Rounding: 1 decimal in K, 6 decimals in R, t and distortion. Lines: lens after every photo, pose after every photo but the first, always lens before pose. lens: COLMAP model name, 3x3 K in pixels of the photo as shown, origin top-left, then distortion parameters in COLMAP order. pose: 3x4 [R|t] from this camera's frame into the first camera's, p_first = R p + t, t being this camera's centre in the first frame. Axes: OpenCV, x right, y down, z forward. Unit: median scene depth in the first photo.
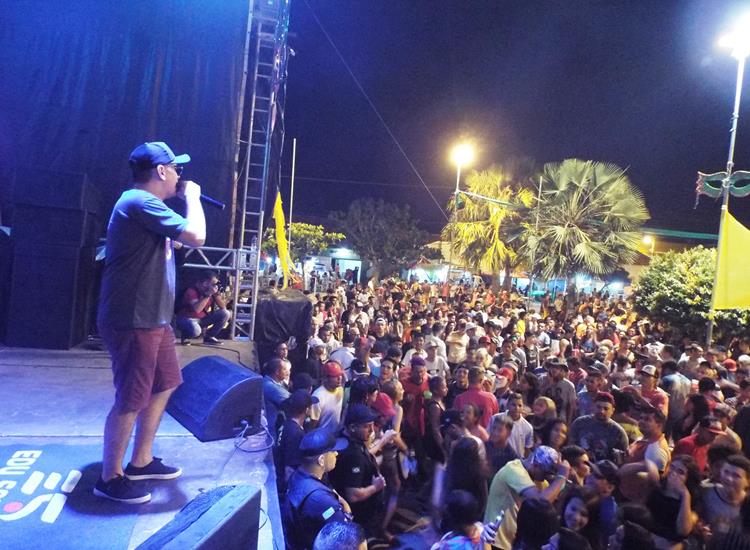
lens RADIAL K [[578.0, 0, 379.9], [0, 578.0, 282.0], [0, 0, 1]] dist [0.014720, 0.008910]
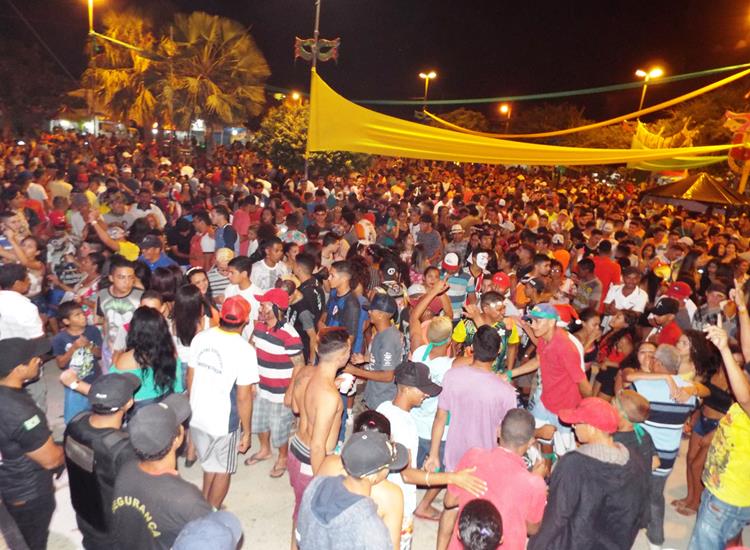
lens RADIAL K [[550.3, 0, 380.2], [0, 550.3, 281.6], [0, 0, 1]] dist [-0.015302, 0.014679]
pose [[0.844602, -0.135140, 0.518058, 0.022724], [-0.001502, 0.967018, 0.254703, 0.011303], [-0.535392, -0.215901, 0.816543, -0.118679]]
